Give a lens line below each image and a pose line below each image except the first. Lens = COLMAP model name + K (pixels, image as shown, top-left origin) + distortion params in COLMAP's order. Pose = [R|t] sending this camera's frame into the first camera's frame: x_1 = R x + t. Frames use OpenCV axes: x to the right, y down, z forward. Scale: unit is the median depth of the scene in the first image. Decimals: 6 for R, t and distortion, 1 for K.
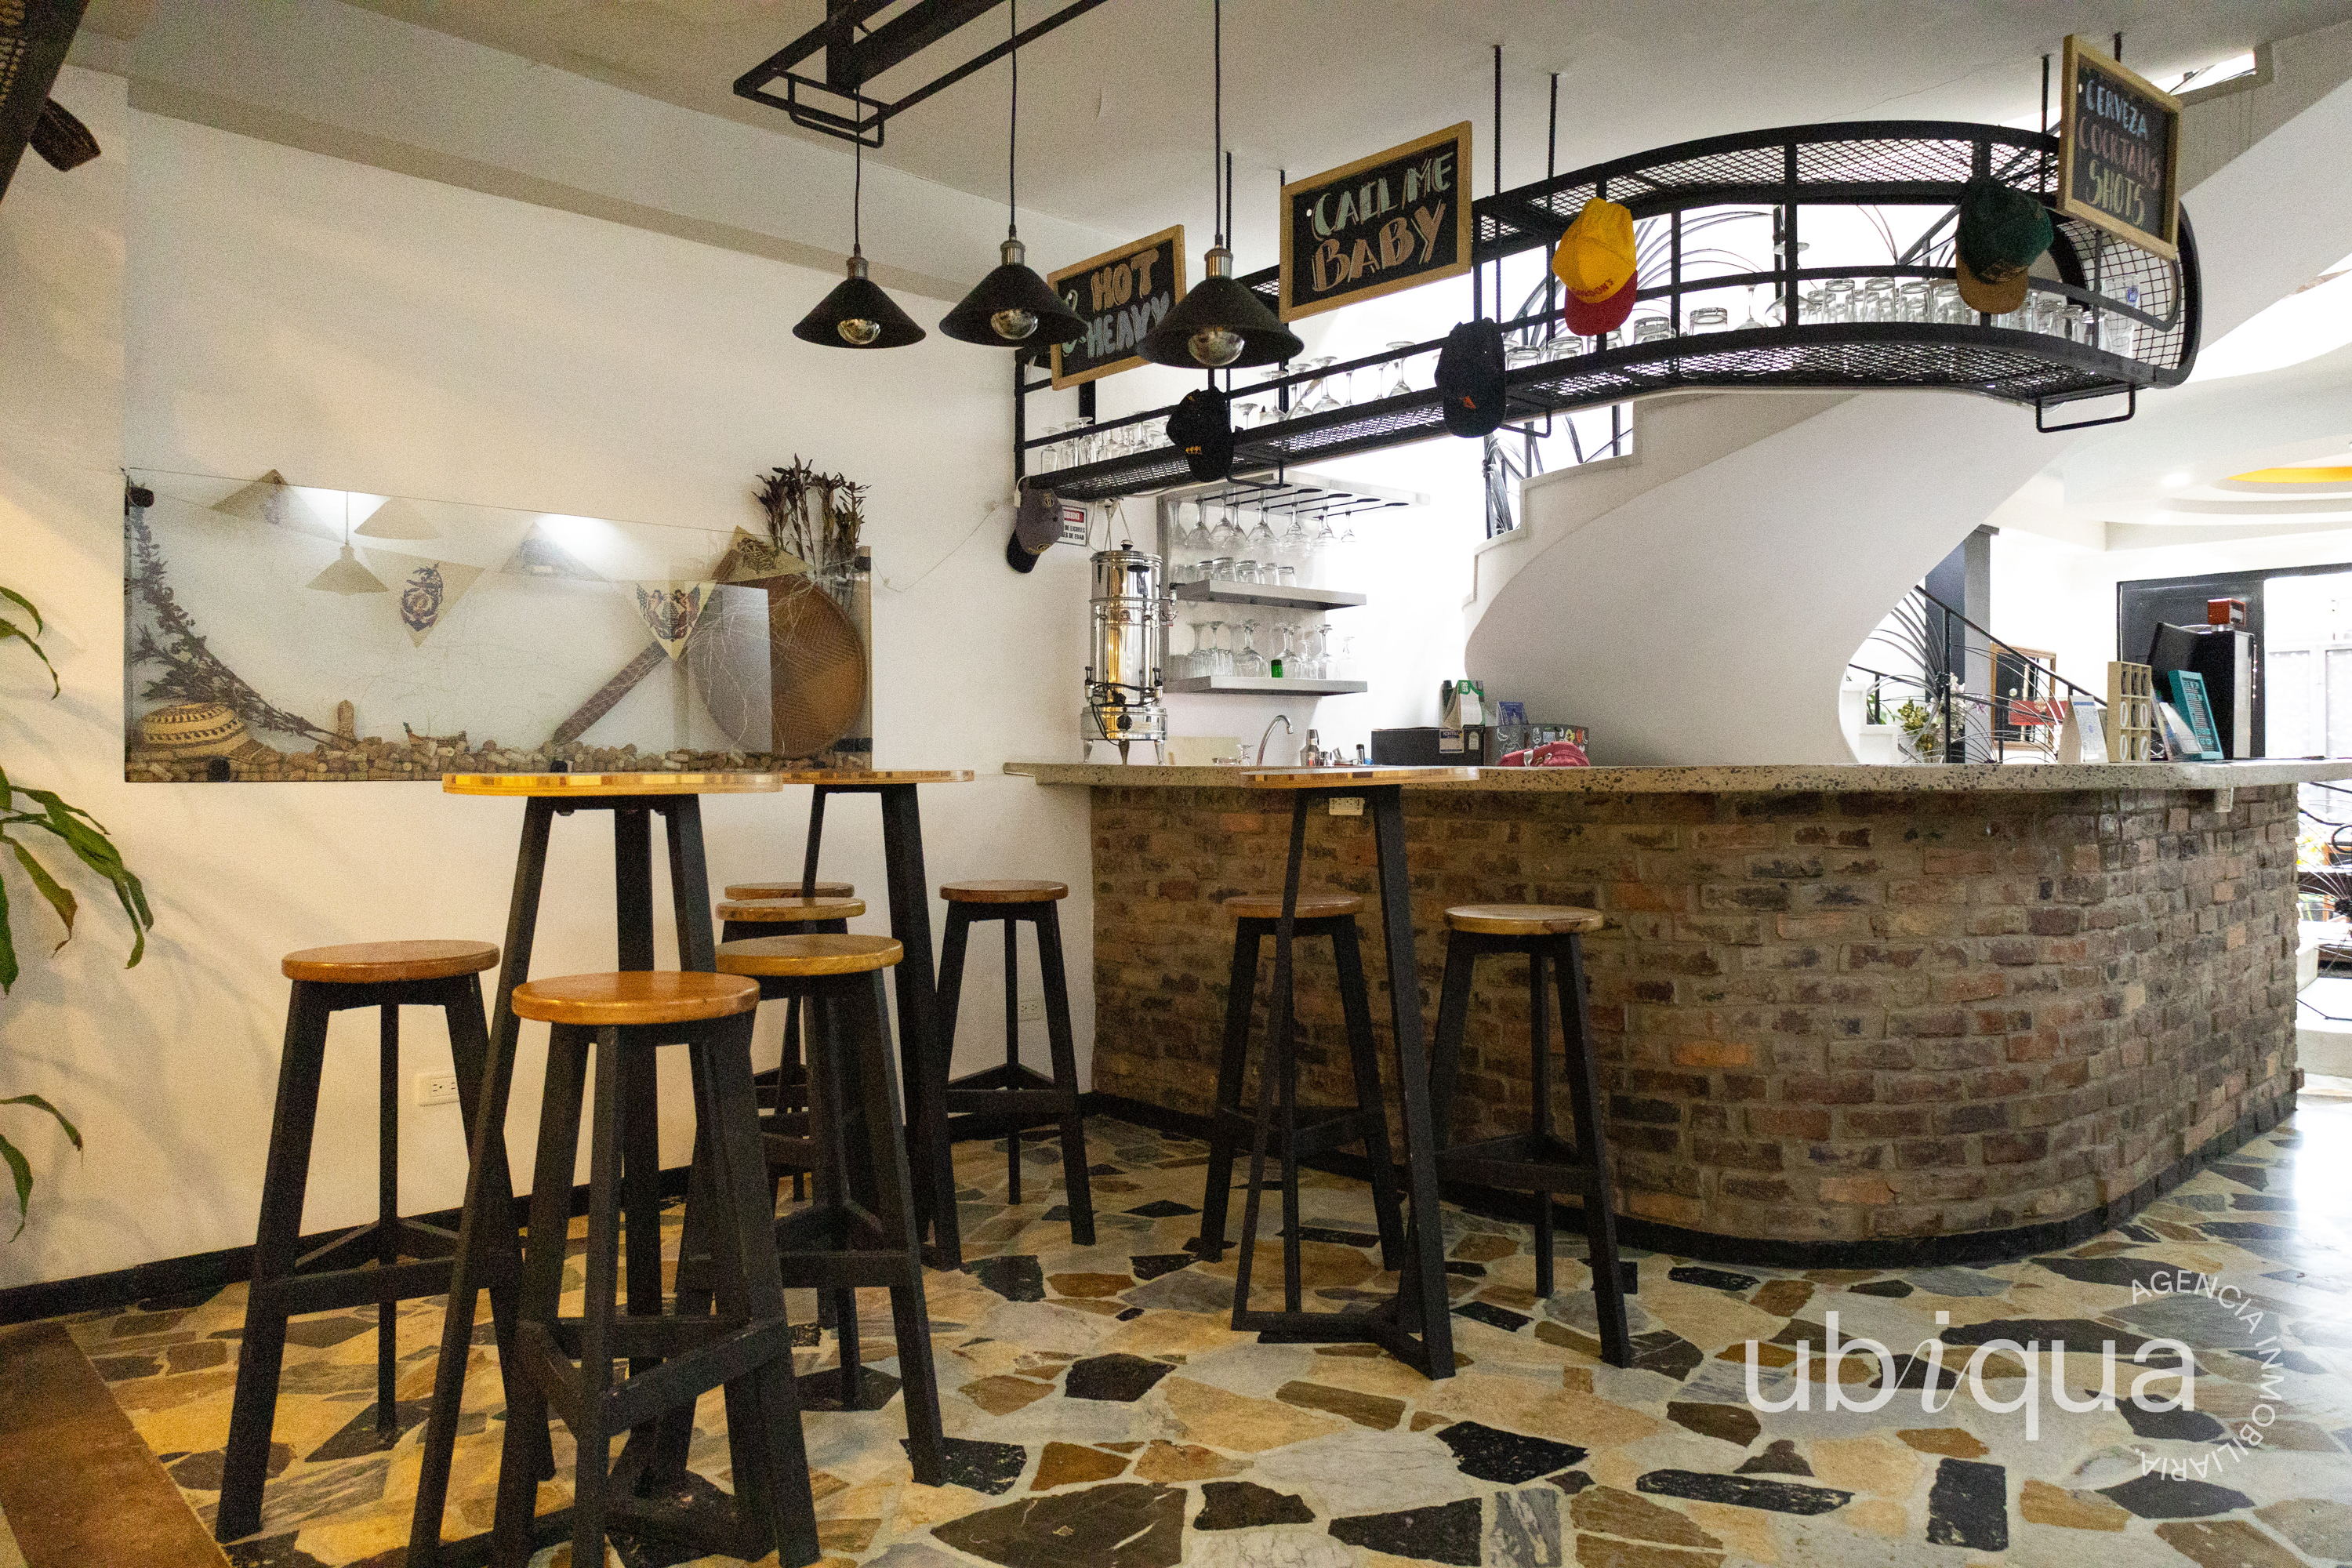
lens RADIAL K [[1564.5, 0, 1175.6], [0, 1564.5, 881.9], [0, 0, 1]] dist [0.005595, 0.001814]
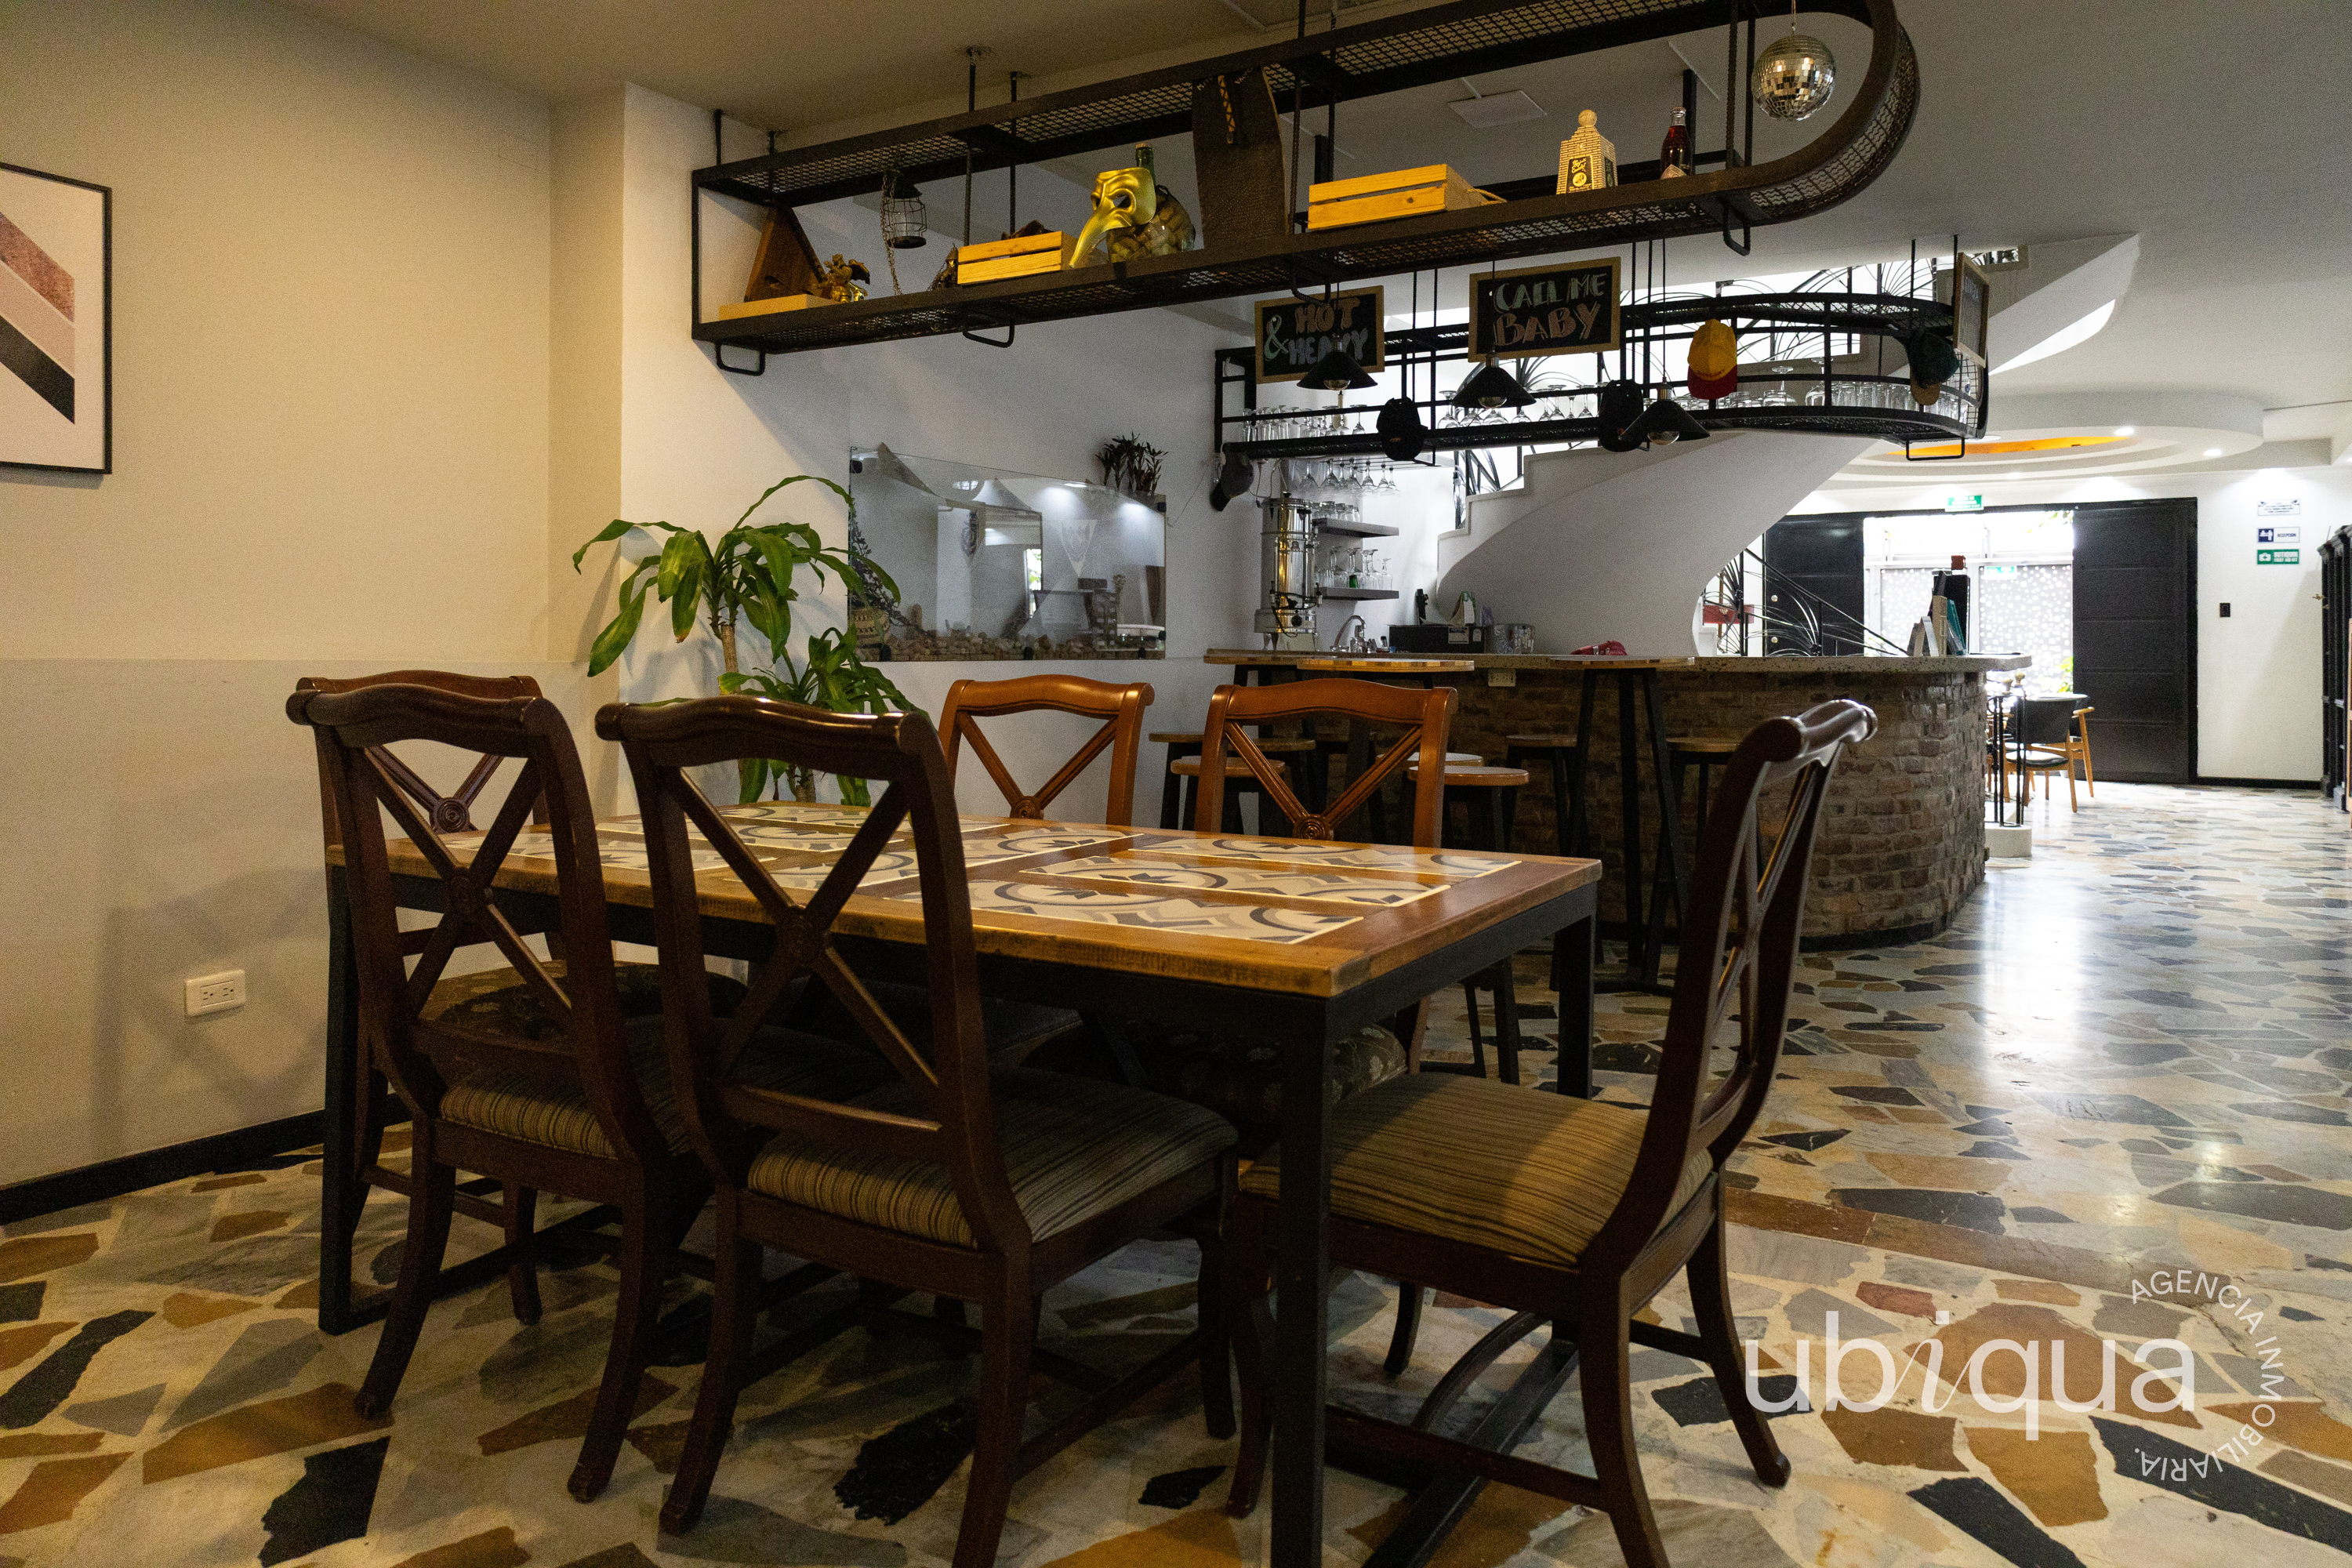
lens RADIAL K [[1555.4, 0, 1176.8], [0, 1555.4, 774.7], [0, 0, 1]] dist [0.004880, 0.001737]
pose [[0.965223, -0.012709, 0.261118, -0.654021], [0.010434, 0.999895, 0.010095, 0.027201], [-0.261219, -0.007020, 0.965254, -0.418840]]
